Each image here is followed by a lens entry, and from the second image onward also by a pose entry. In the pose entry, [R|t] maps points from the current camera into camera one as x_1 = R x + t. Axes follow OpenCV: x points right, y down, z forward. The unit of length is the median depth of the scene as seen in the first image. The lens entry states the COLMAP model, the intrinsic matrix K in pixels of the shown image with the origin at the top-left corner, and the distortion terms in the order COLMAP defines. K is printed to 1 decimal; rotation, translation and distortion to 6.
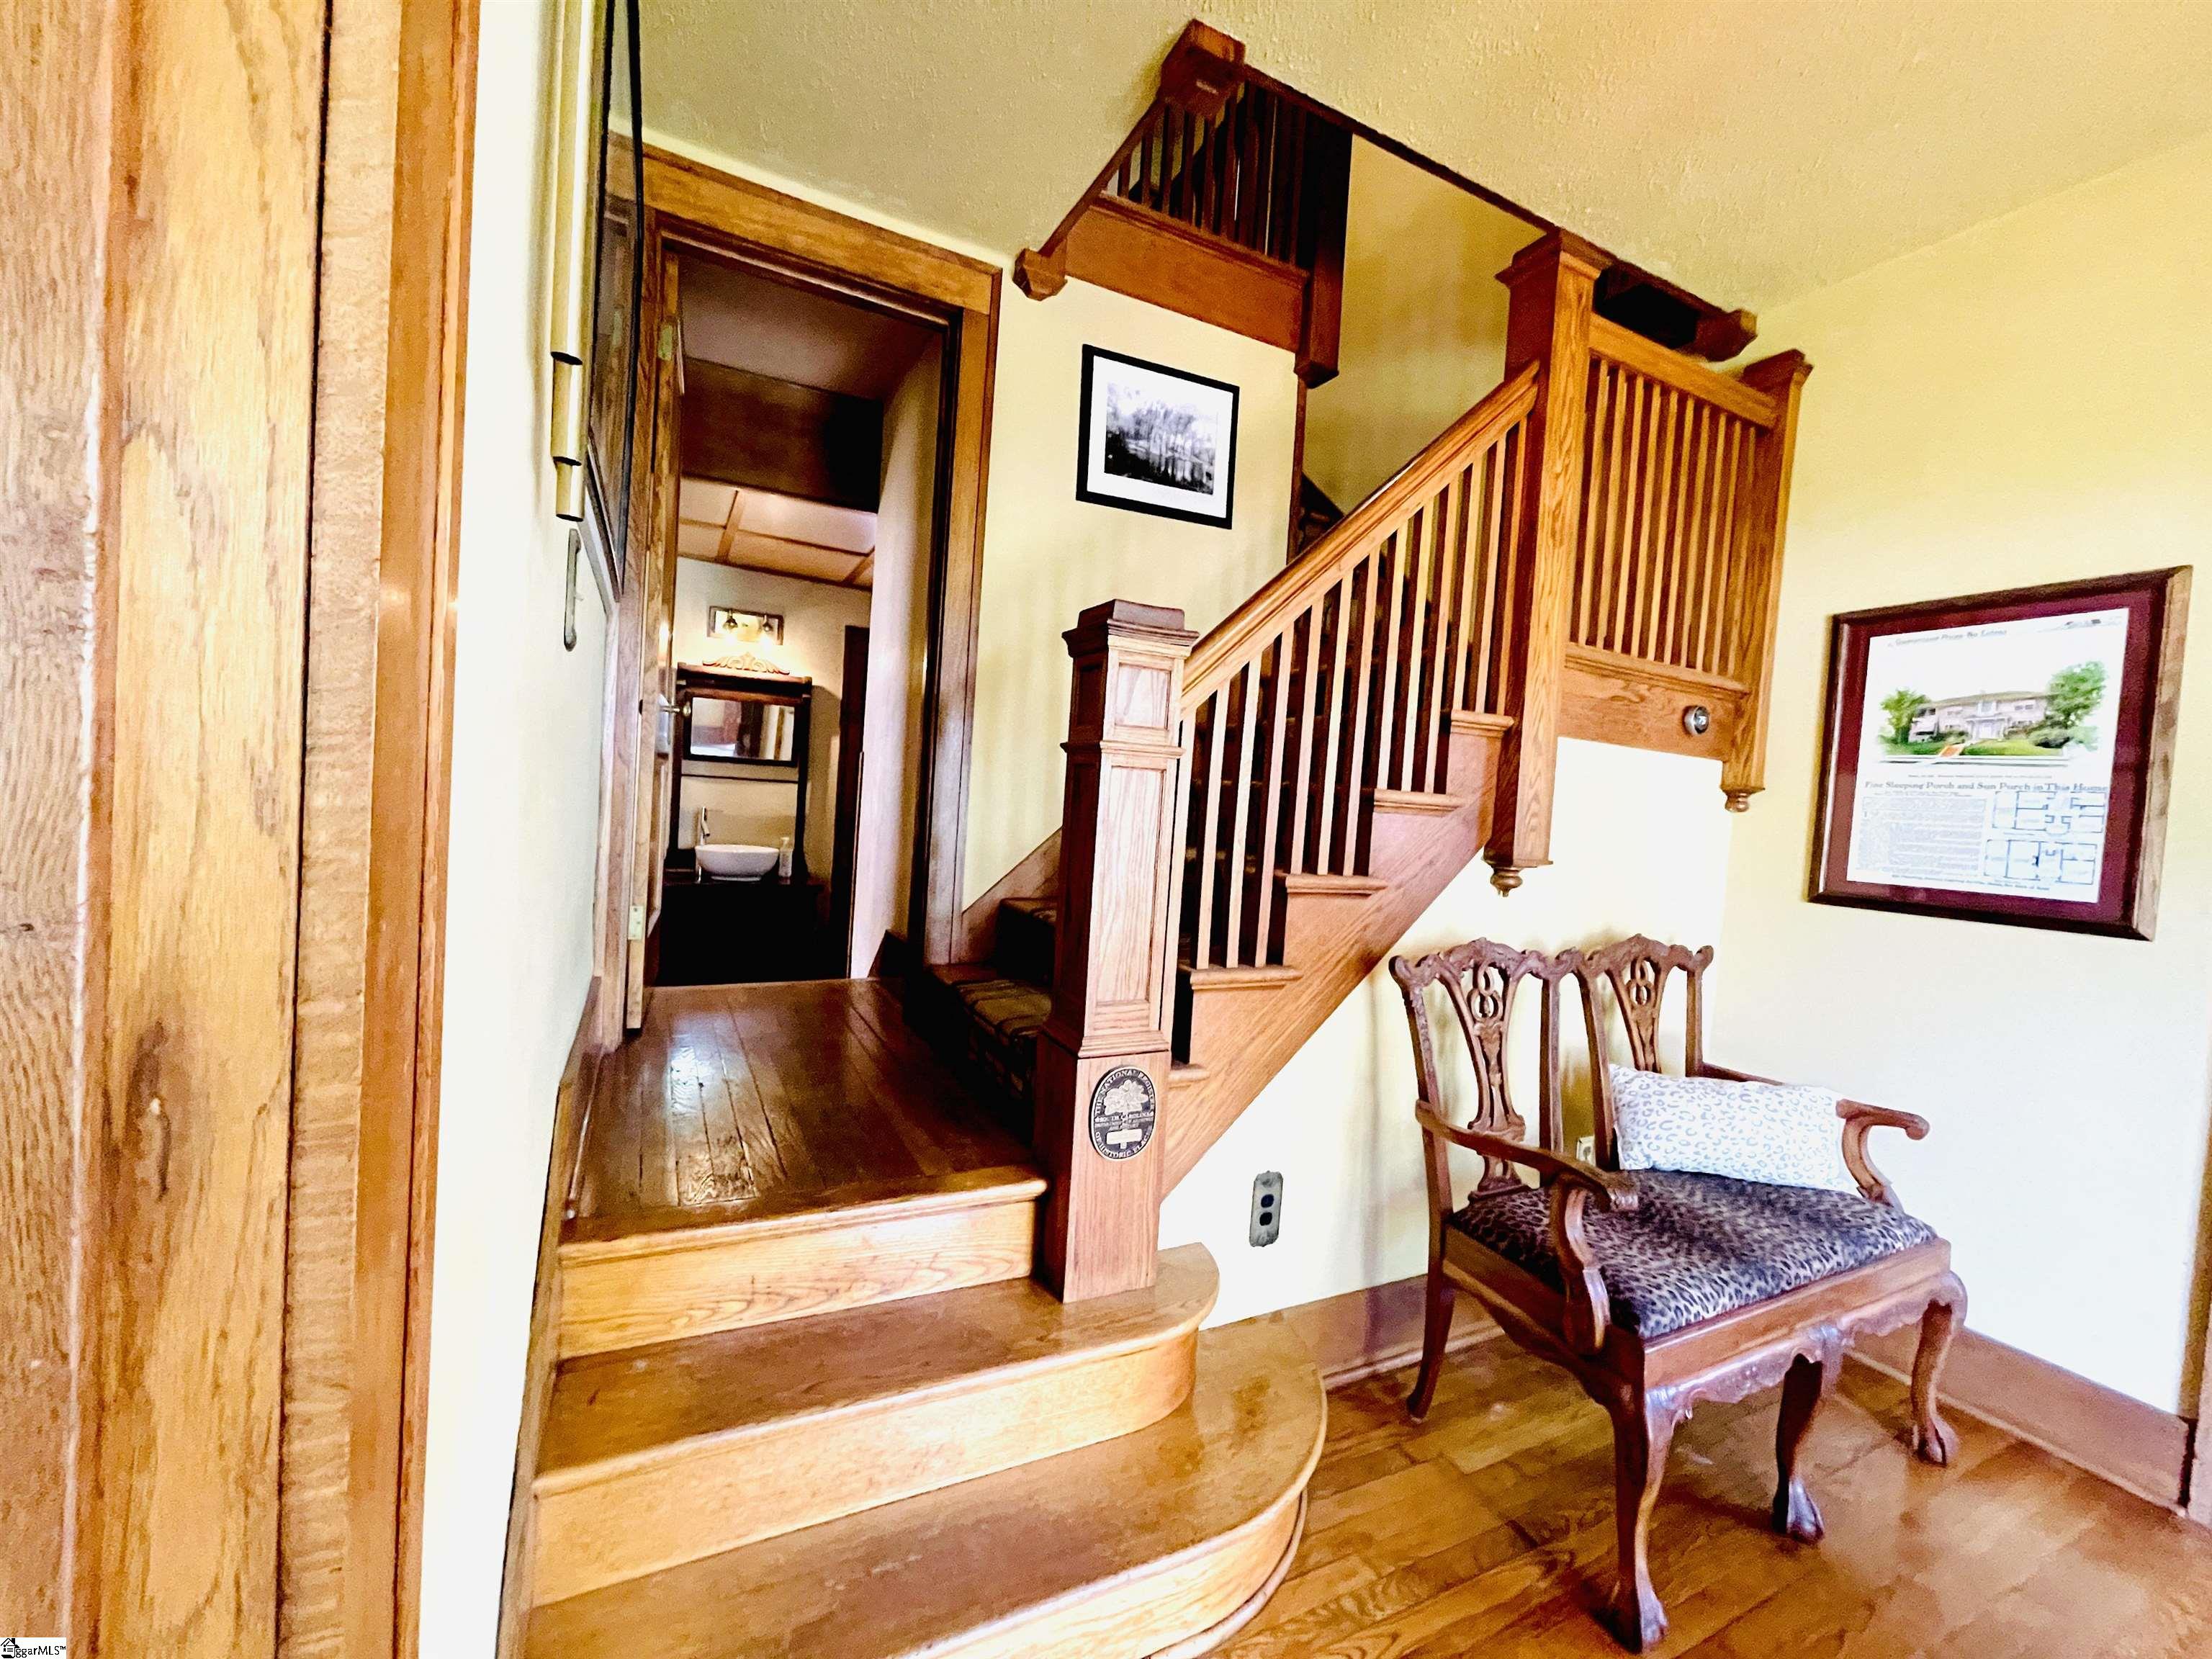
lens RADIAL K [[898.0, 0, 1097.9], [0, 898.0, 829.5], [0, 0, 1]] dist [0.000664, 0.000225]
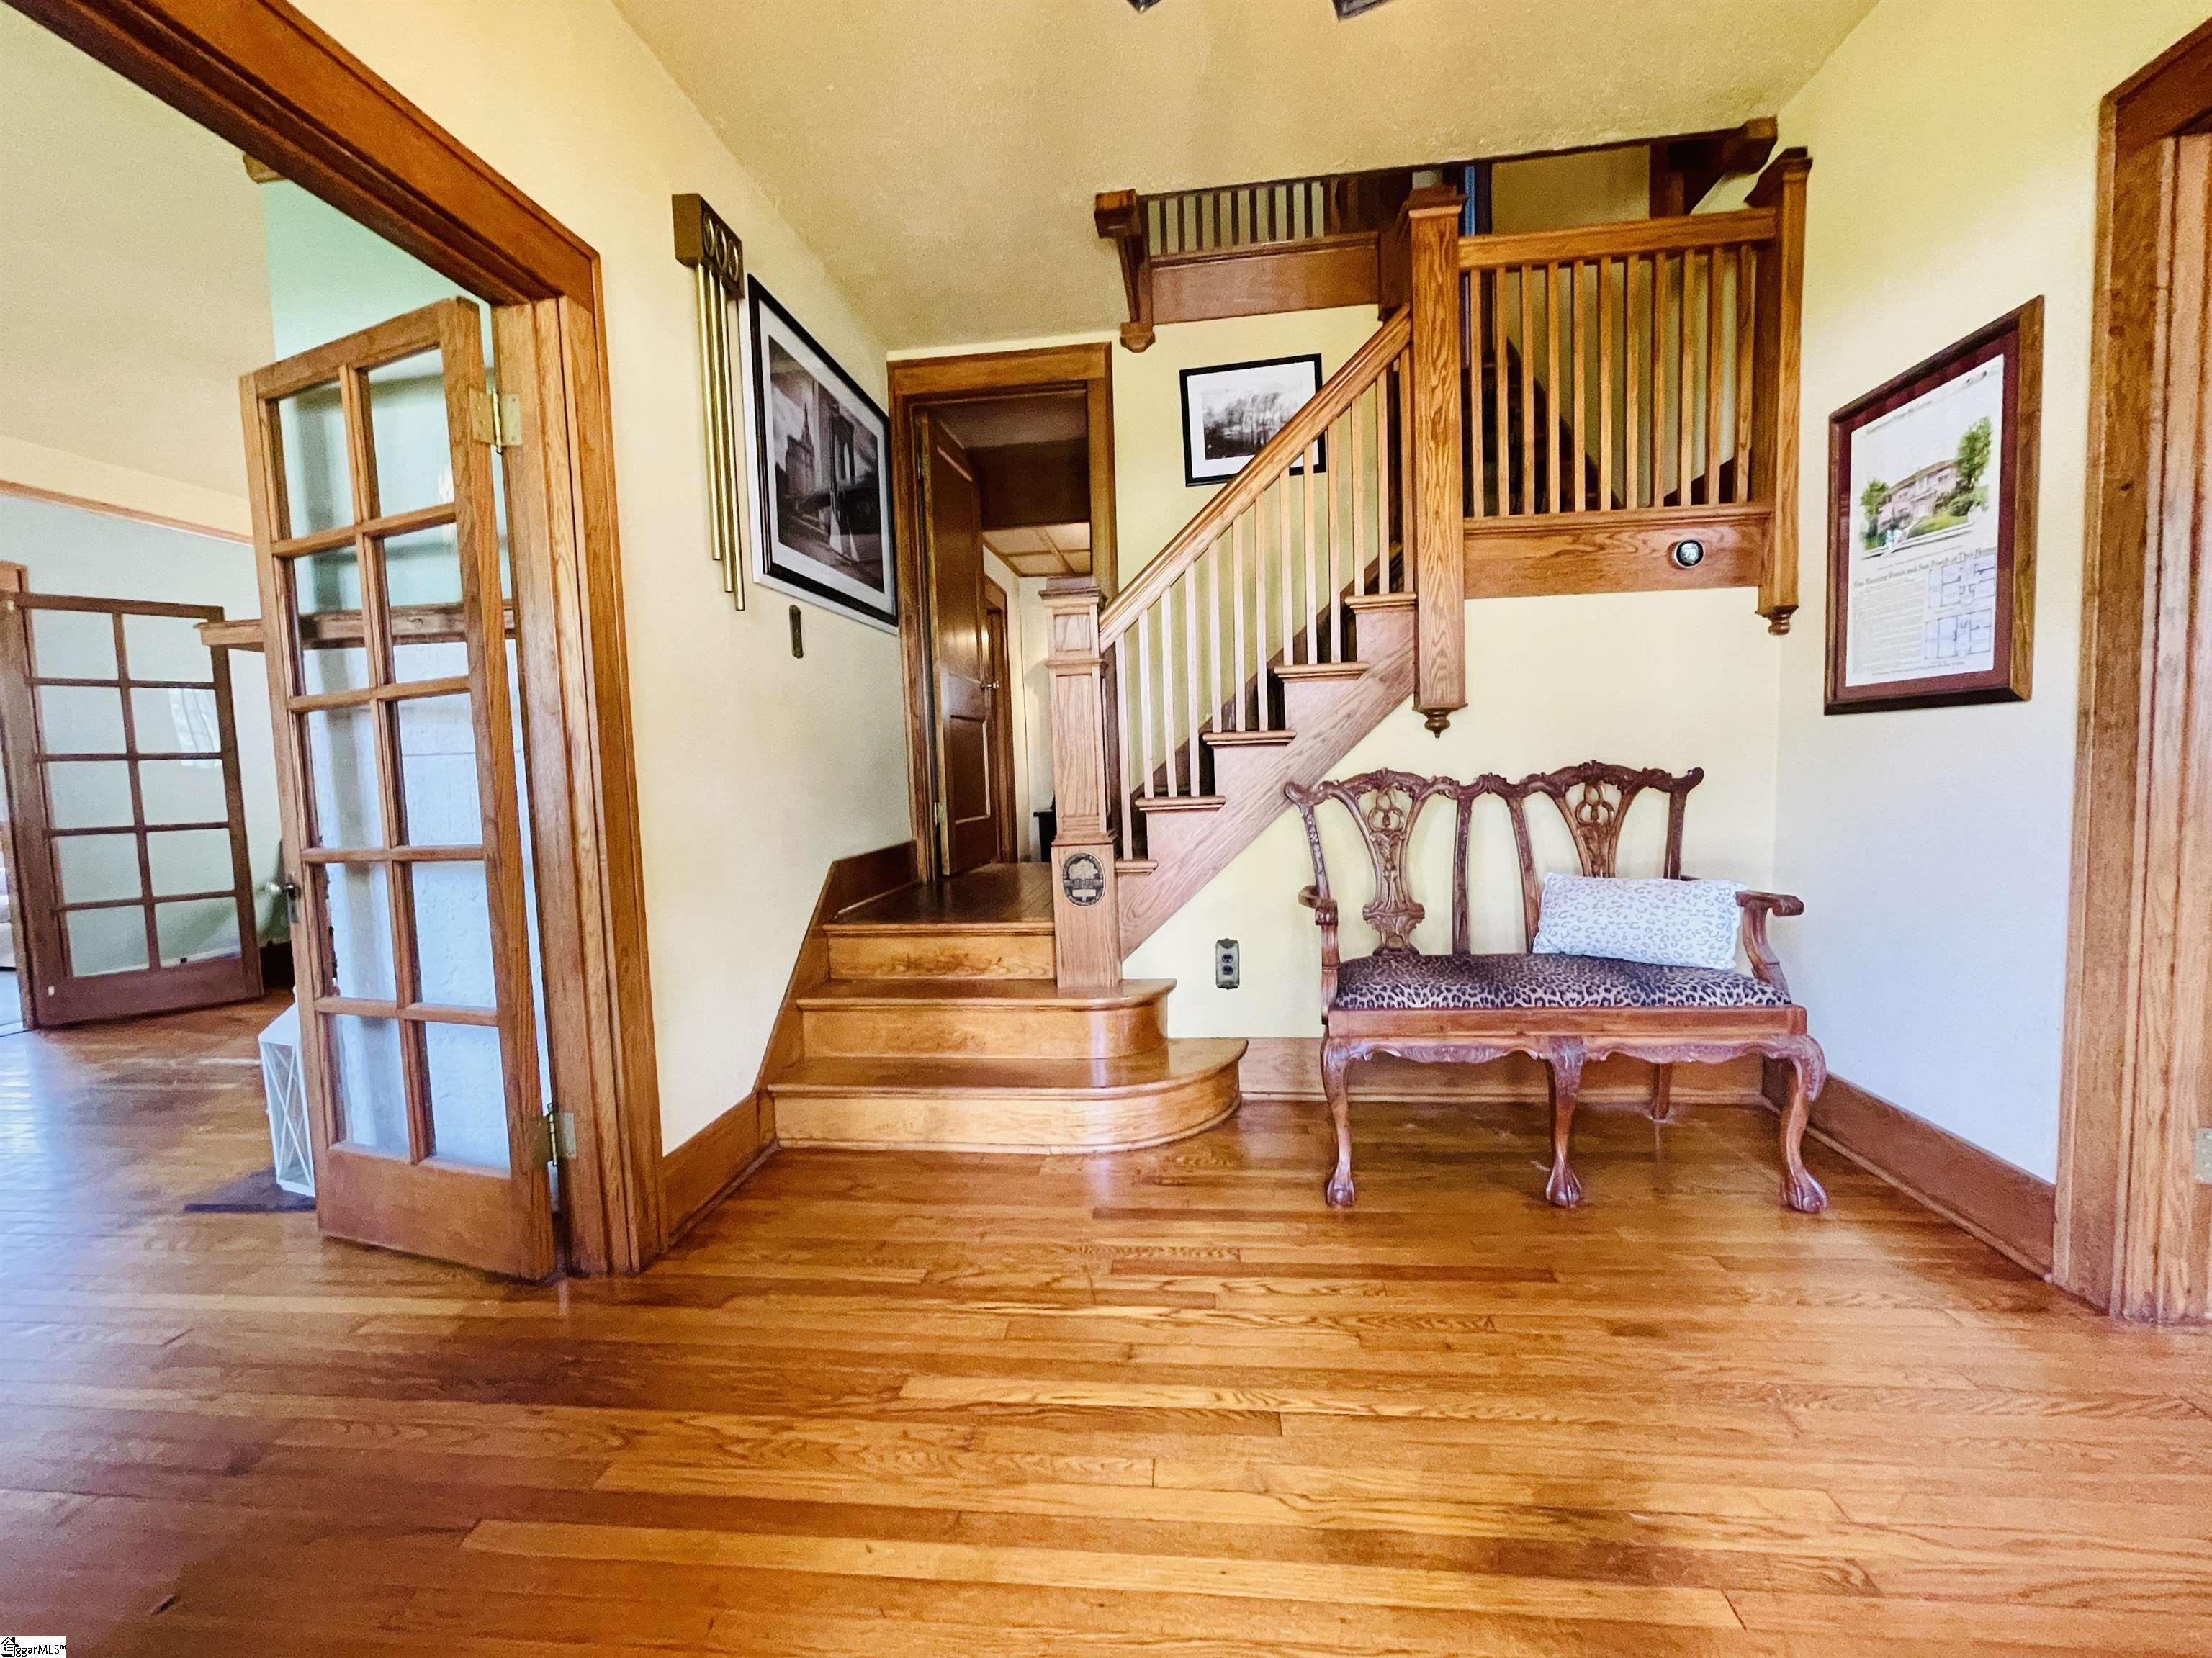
lens RADIAL K [[899.8, 0, 1100.9], [0, 899.8, 831.8], [0, 0, 1]] dist [0.000050, -0.000080]
pose [[0.836387, -0.050873, -0.545774, 0.733821], [0.071925, 0.997261, 0.017265, 0.149218], [0.543401, -0.053695, 0.837754, -0.292119]]
